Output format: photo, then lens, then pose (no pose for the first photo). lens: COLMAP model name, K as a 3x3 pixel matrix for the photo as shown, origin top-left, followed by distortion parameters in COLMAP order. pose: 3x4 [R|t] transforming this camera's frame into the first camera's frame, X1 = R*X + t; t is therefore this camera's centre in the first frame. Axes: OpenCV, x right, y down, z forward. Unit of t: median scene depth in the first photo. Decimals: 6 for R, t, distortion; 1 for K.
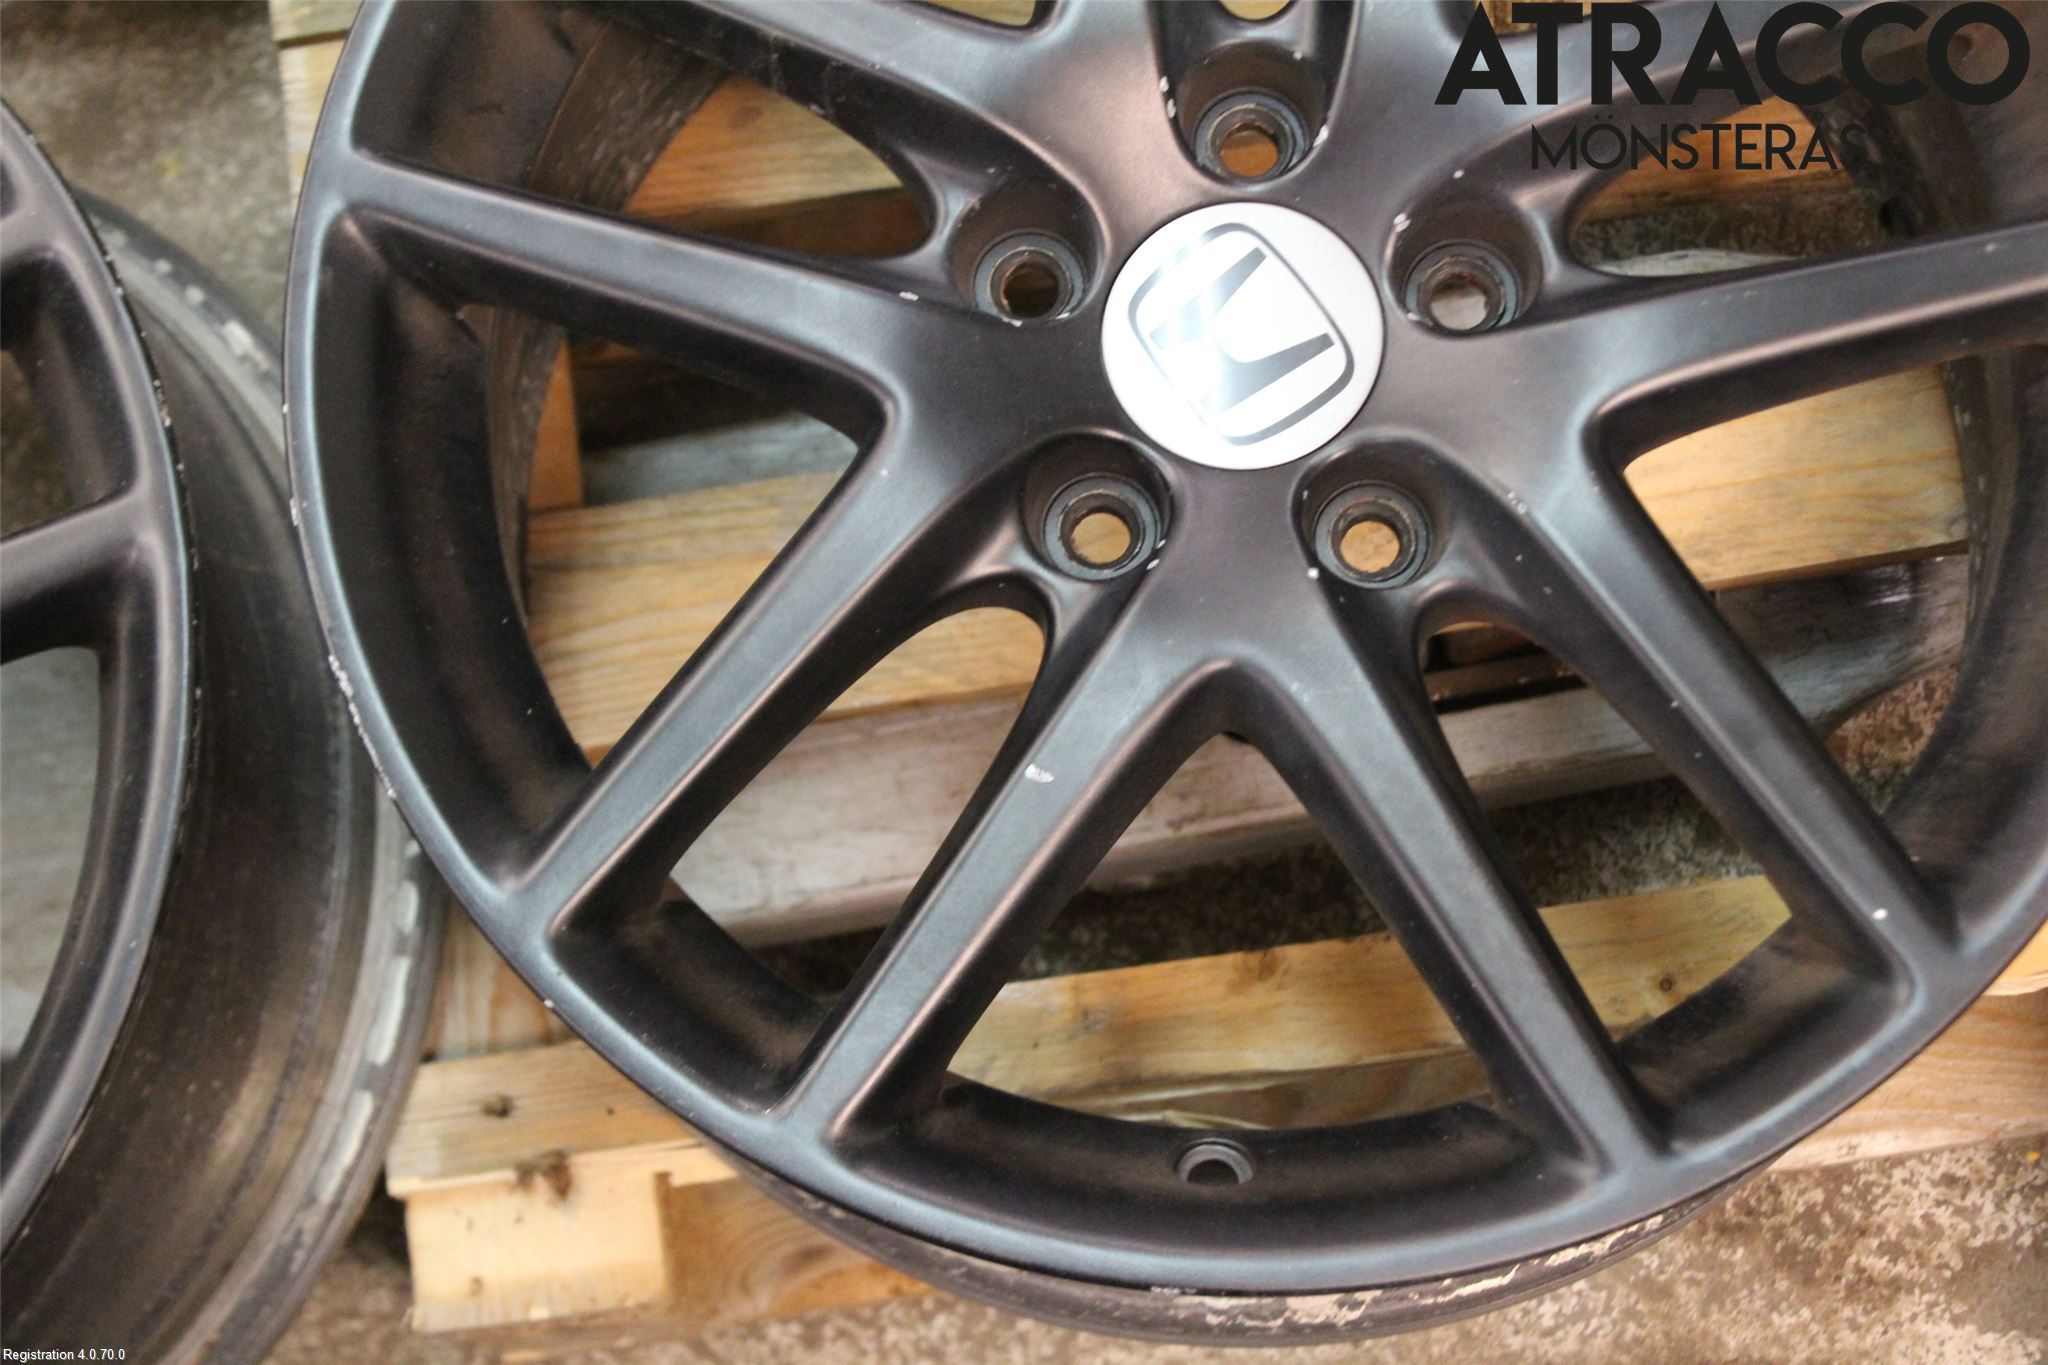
lens RADIAL K [[3802.0, 0, 1024.0], [0, 3802.0, 682.5], [0, 0, 1]] dist [0.018394, 0.126658]
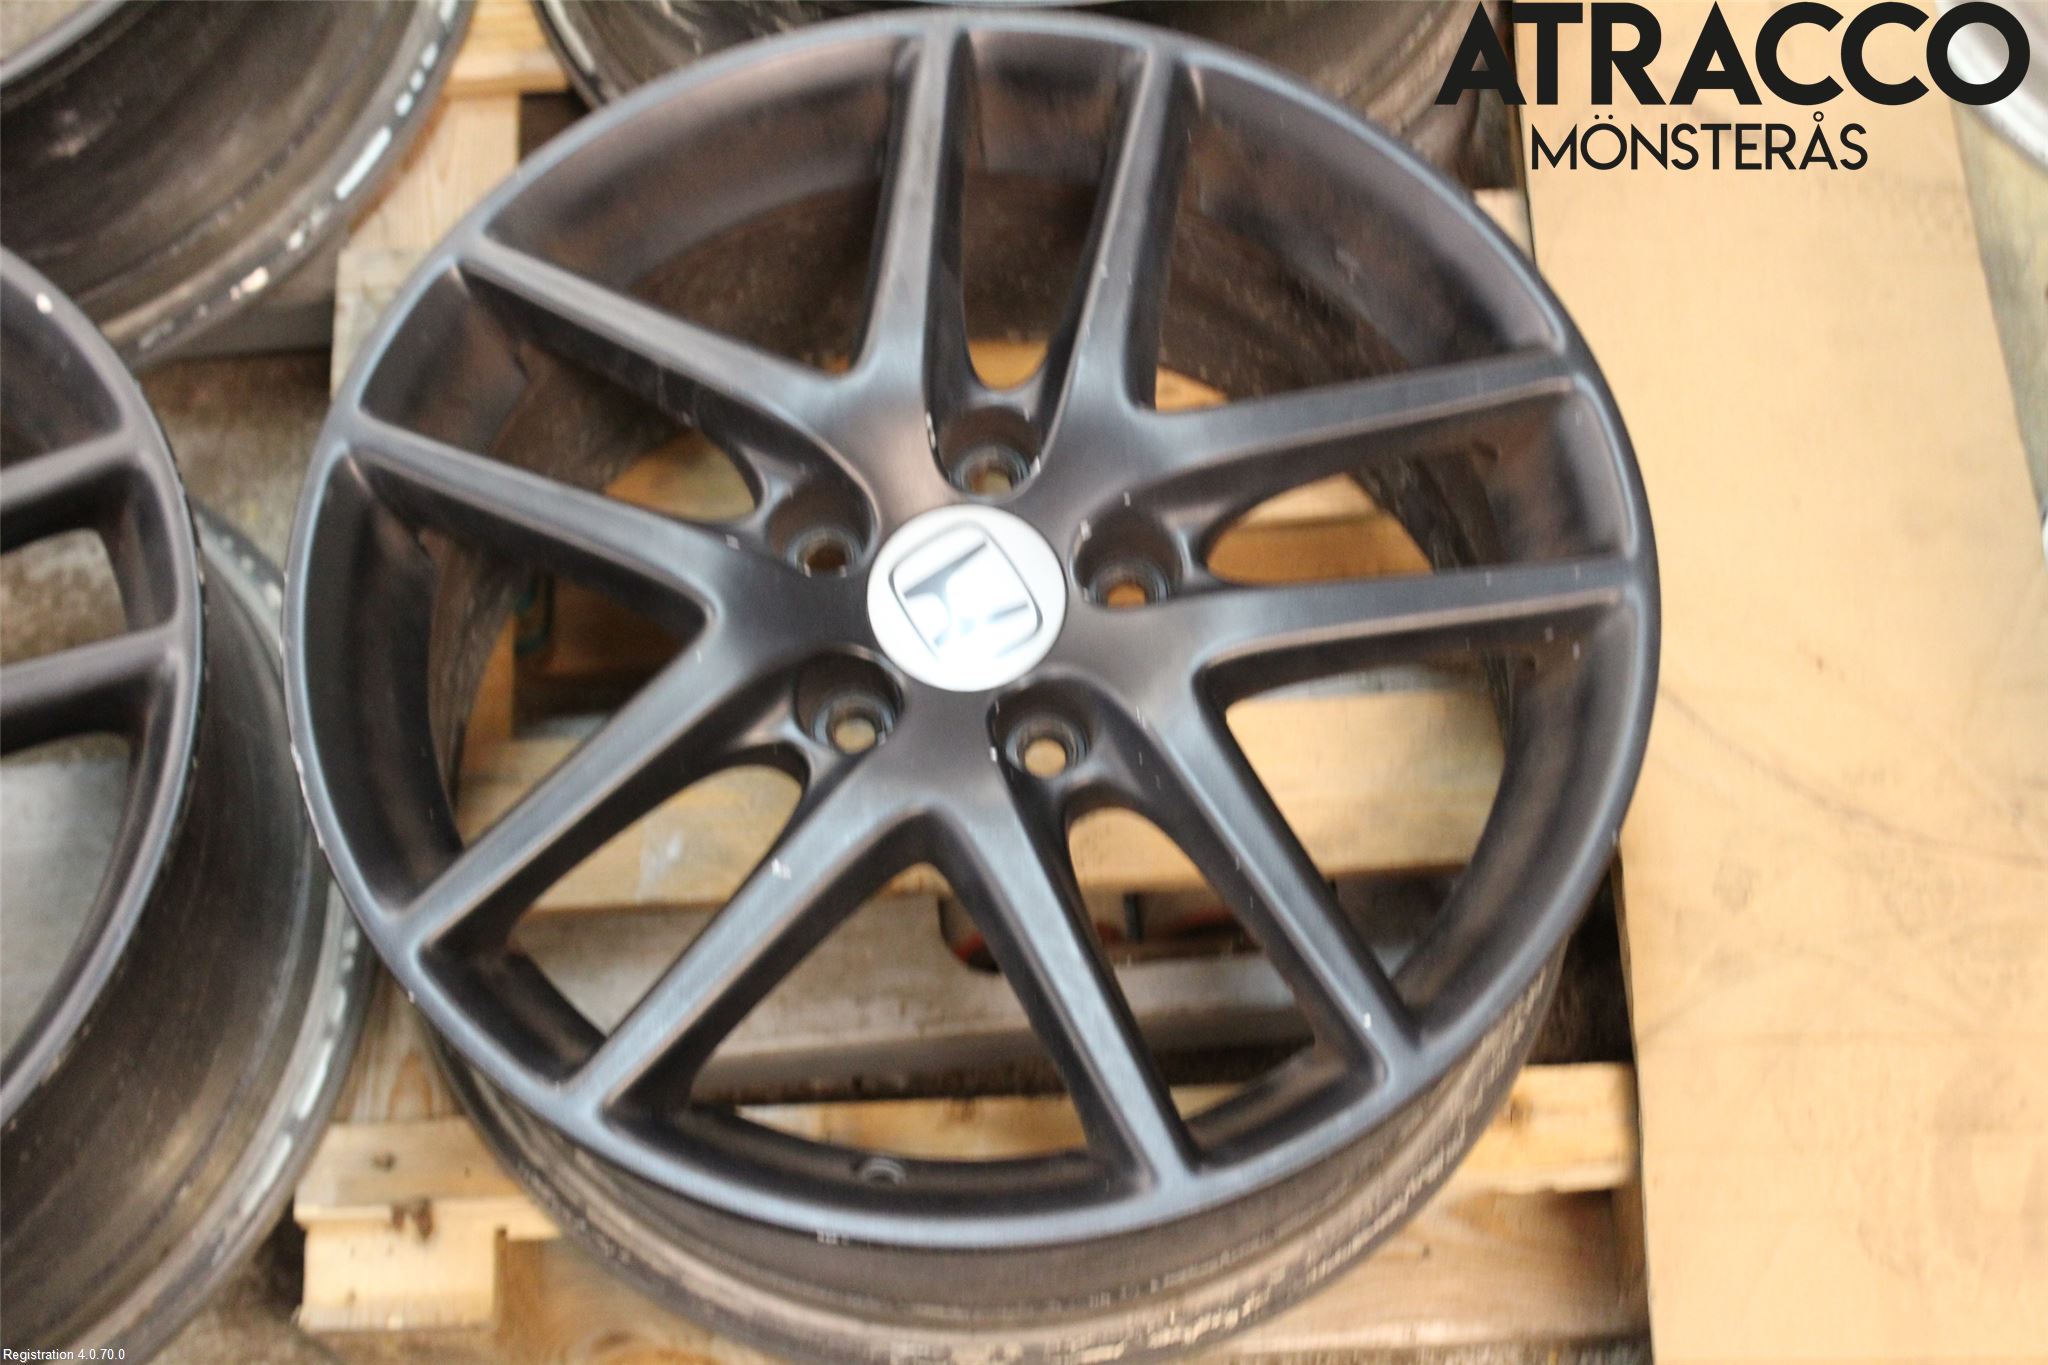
lens RADIAL K [[3180.9, 0, 1024.0], [0, 3180.9, 682.5], [0, 0, 1]] dist [-0.011678, 0.094416]
pose [[0.995332, 0.096509, 0.000388, 0.075638], [-0.094766, 0.978097, -0.185324, 0.146170], [-0.018265, 0.184422, 0.982677, -0.146740]]
